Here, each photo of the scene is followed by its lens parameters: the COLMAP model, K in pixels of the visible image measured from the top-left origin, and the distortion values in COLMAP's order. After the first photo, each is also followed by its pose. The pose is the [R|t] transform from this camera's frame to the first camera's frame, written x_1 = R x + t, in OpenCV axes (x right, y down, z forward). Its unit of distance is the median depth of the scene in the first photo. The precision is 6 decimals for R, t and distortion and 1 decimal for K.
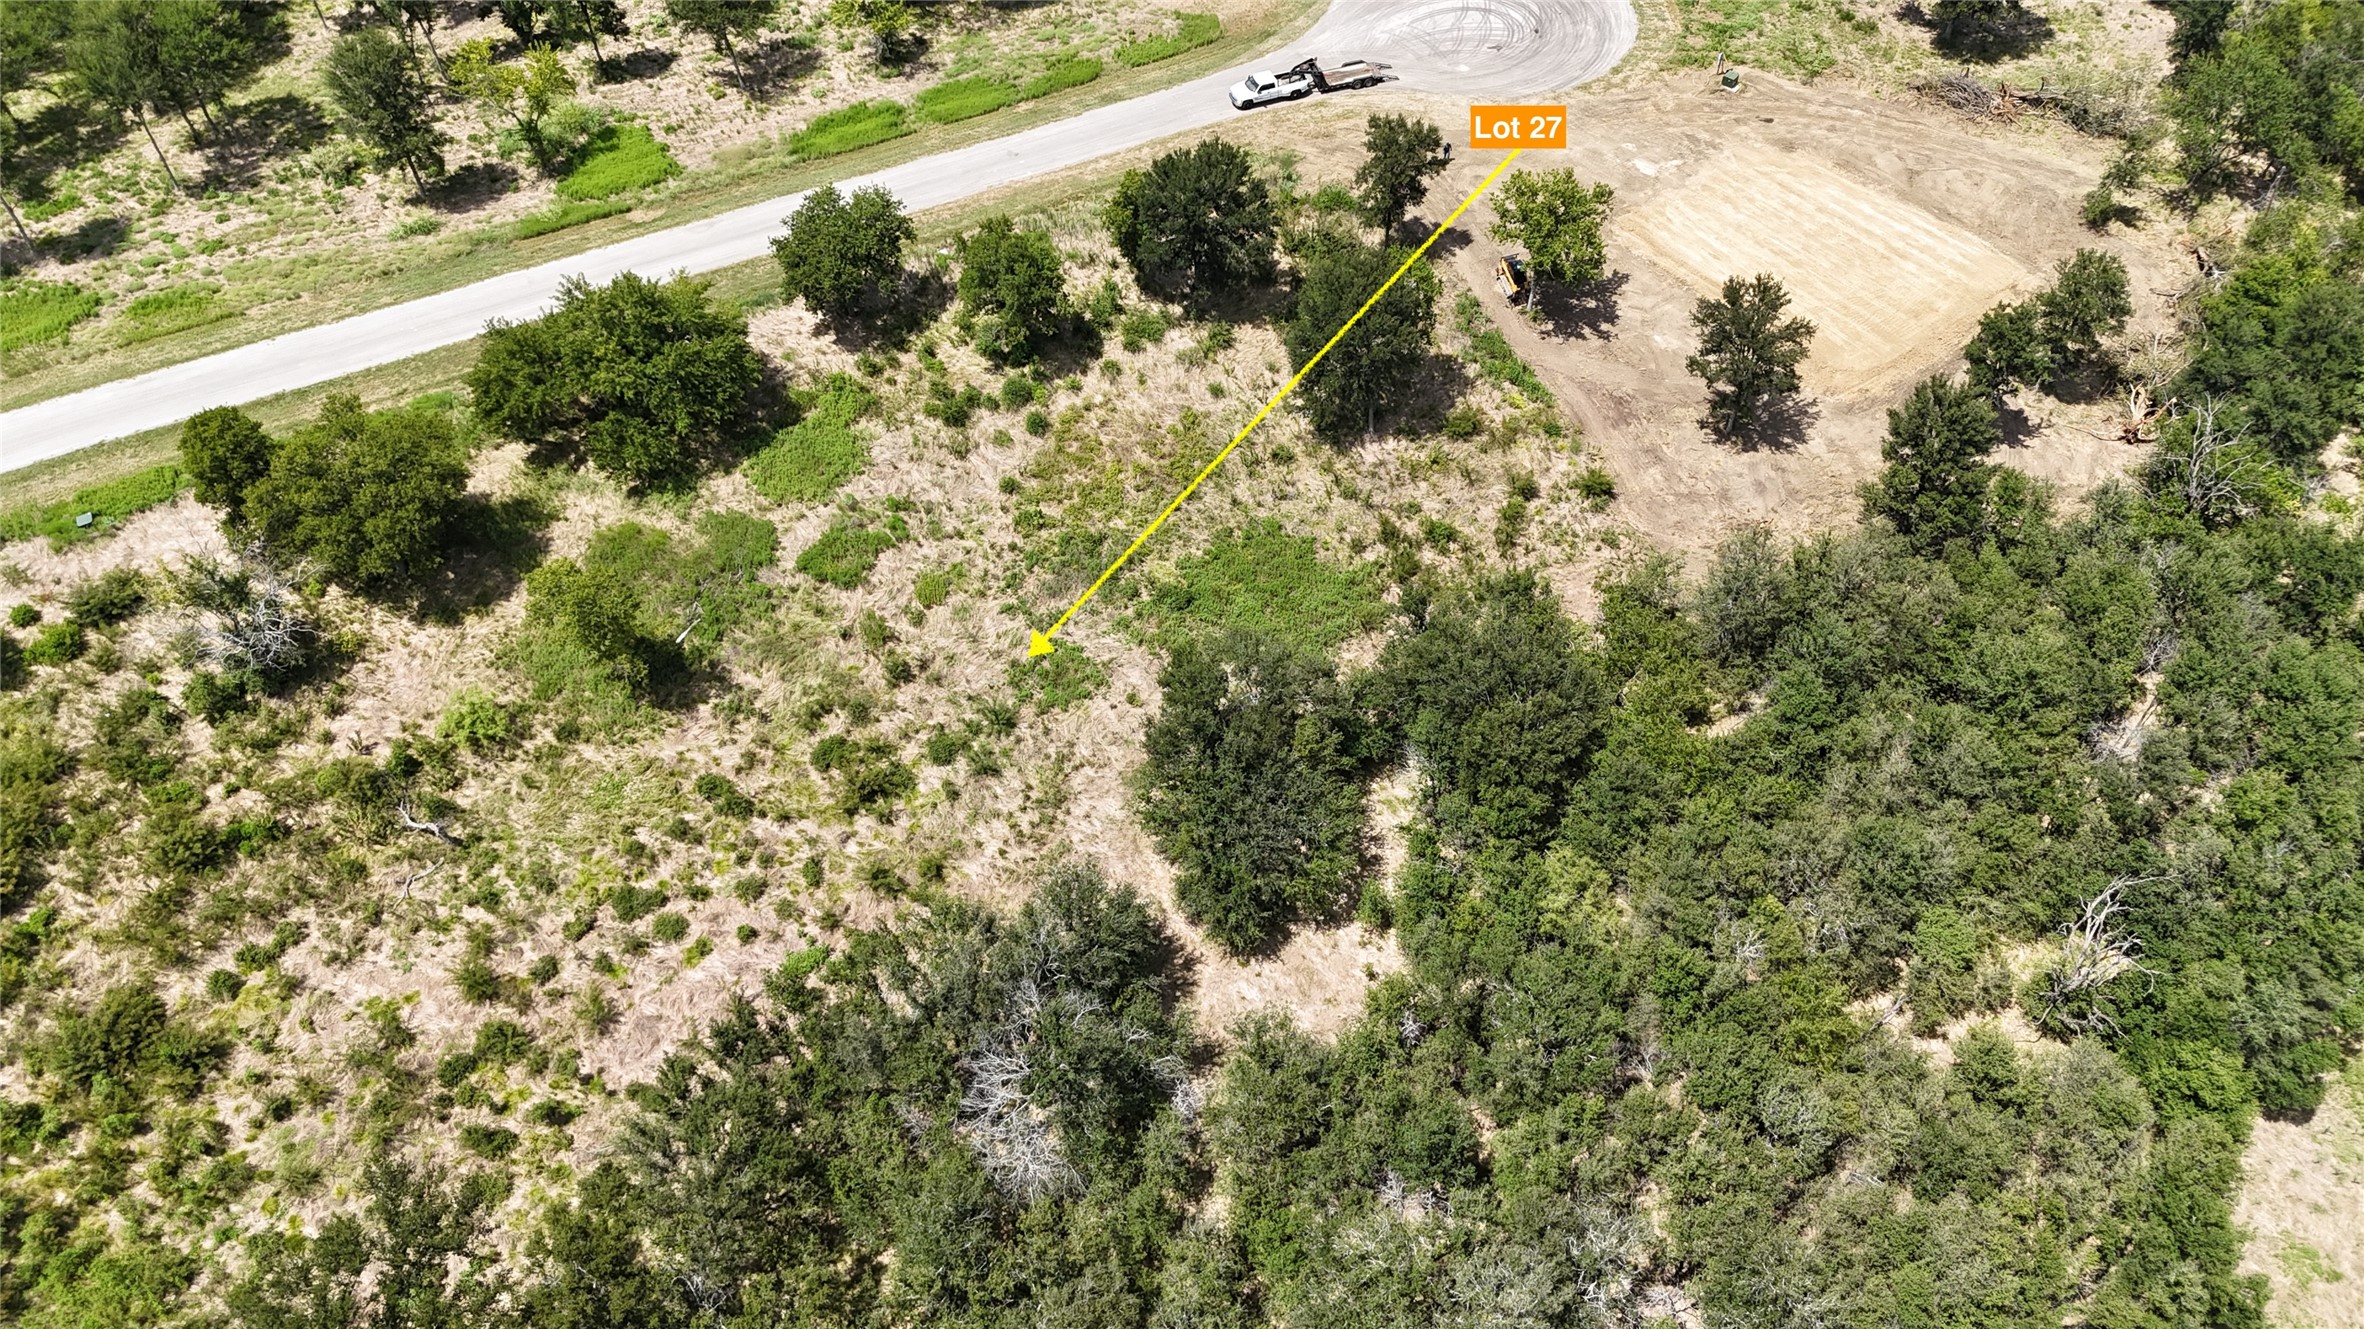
lens RADIAL K [[1735.8, 0, 1184.8], [0, 1735.8, 674.2], [0, 0, 1]] dist [0.042396, -0.020607]
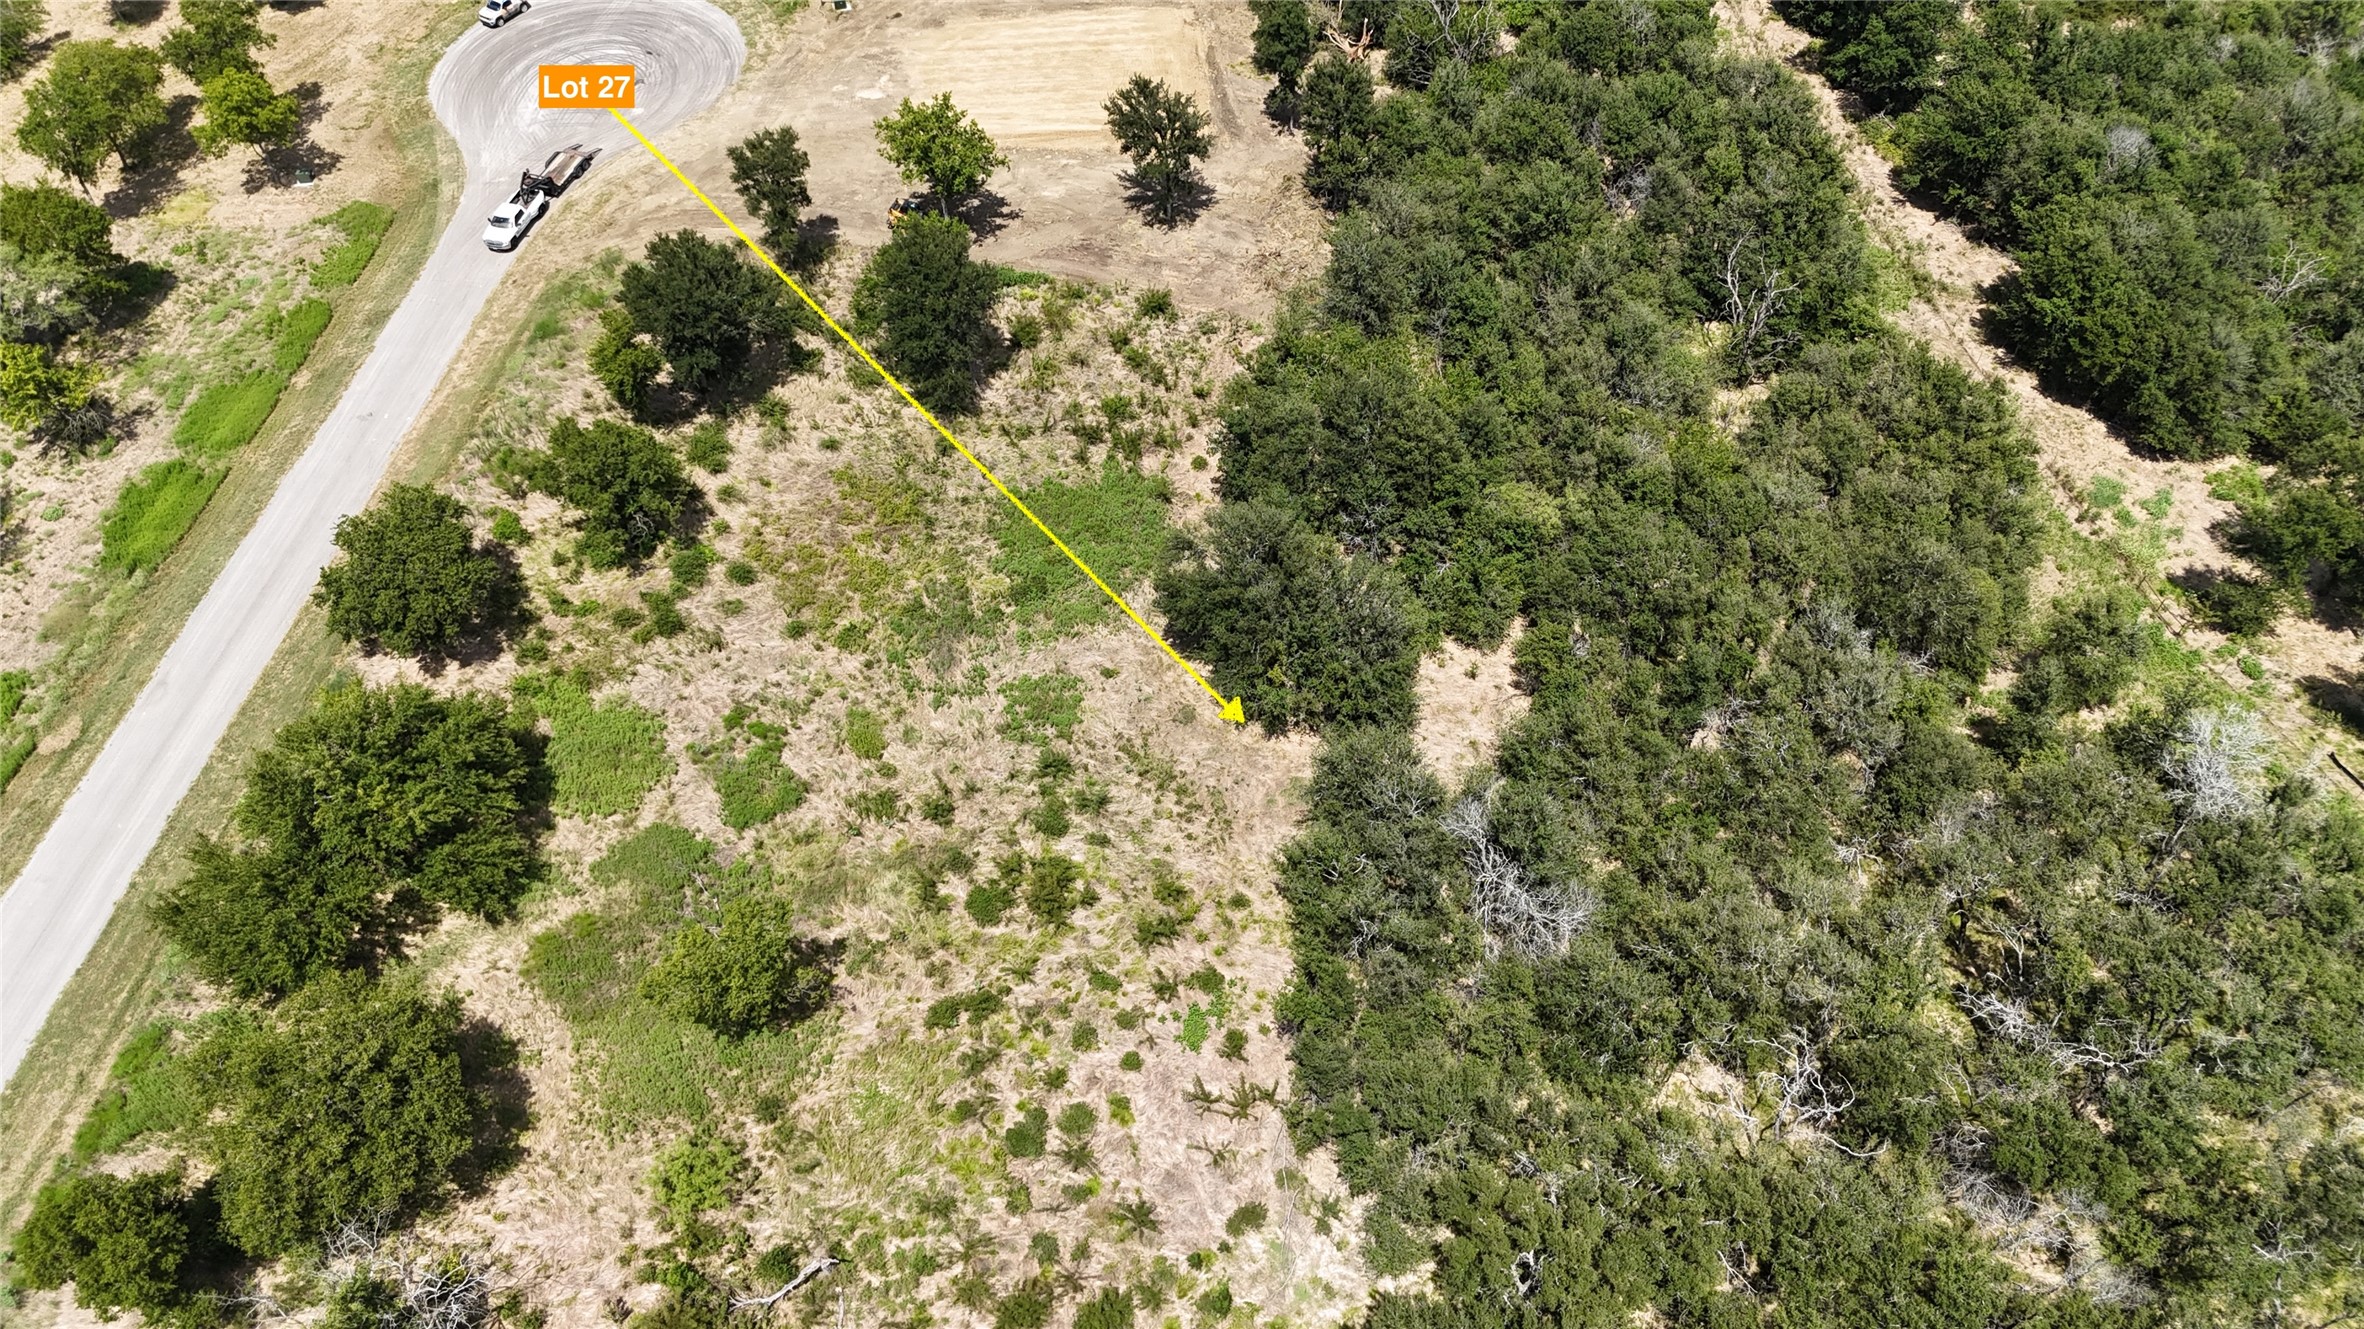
lens RADIAL K [[1735.8, 0, 1183.6], [0, 1735.8, 660.6], [0, 0, 1]] dist [0.042396, -0.020607]
pose [[0.558799, -0.628525, 0.541017, -0.517866], [0.638241, 0.742490, 0.203367, -0.158879], [-0.529521, 0.231658, 0.816053, 0.137916]]
